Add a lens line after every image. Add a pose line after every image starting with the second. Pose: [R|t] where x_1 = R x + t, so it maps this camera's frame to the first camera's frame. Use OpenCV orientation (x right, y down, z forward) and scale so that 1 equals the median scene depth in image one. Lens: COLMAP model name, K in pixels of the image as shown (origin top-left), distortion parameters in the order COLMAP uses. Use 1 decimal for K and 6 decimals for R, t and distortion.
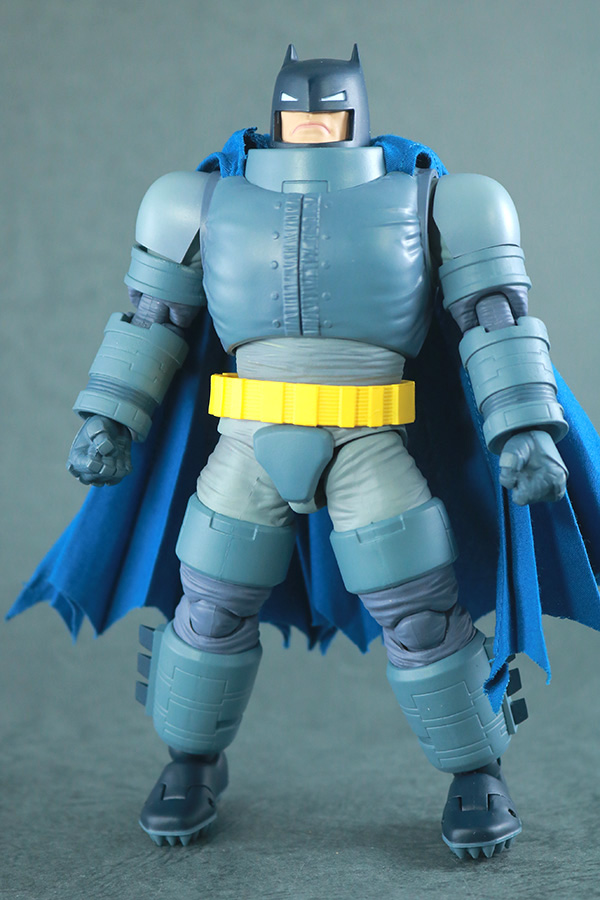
lens RADIAL K [[1832.0, 0, 300.0], [0, 1832.0, 450.0], [0, 0, 1]] dist [0.009141, 0.265503]
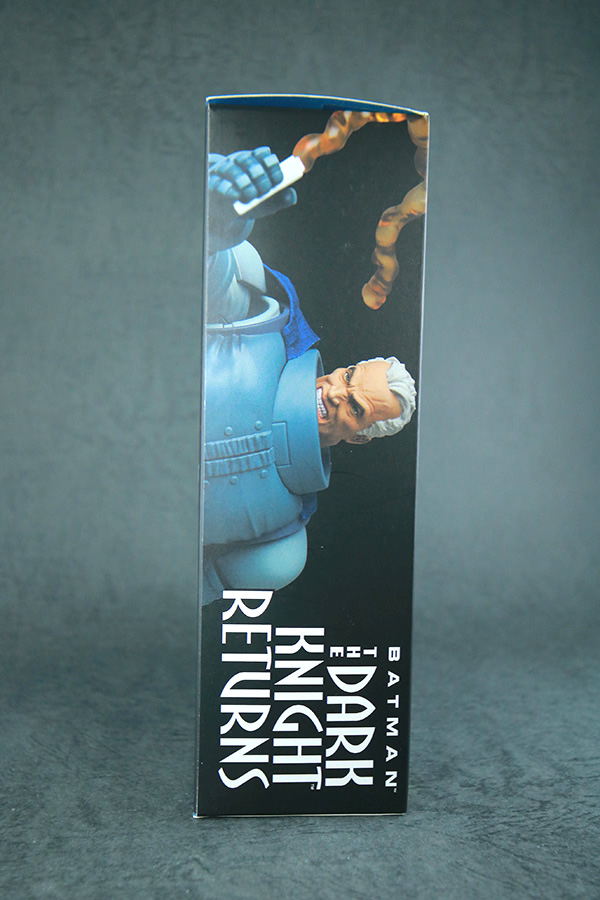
lens RADIAL K [[915.3, 0, 300.0], [0, 915.3, 450.0], [0, 0, 1]] dist [0.086779, 0.015949]
pose [[0.998621, 0.047929, 0.021409, -0.048228], [-0.047050, 0.998098, -0.039821, -0.033737], [-0.023277, 0.038759, 0.998977, 0.207383]]
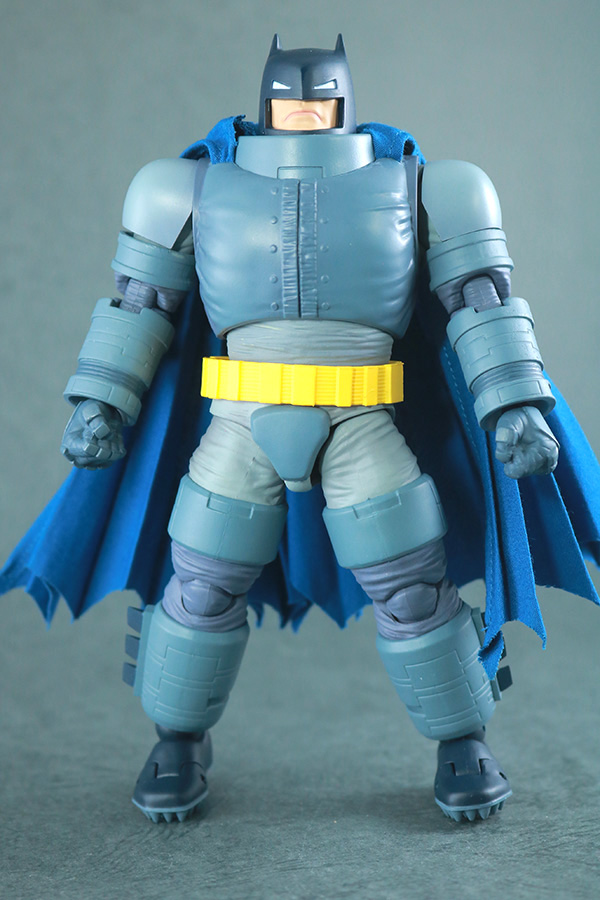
lens RADIAL K [[1832.0, 0, 300.0], [0, 1832.0, 450.0], [0, 0, 1]] dist [0.009141, 0.265503]
pose [[0.993623, -0.018580, 0.111211, -0.109049], [0.018607, 0.999827, 0.000790, 0.010319], [-0.111206, 0.001285, 0.993797, -0.018651]]
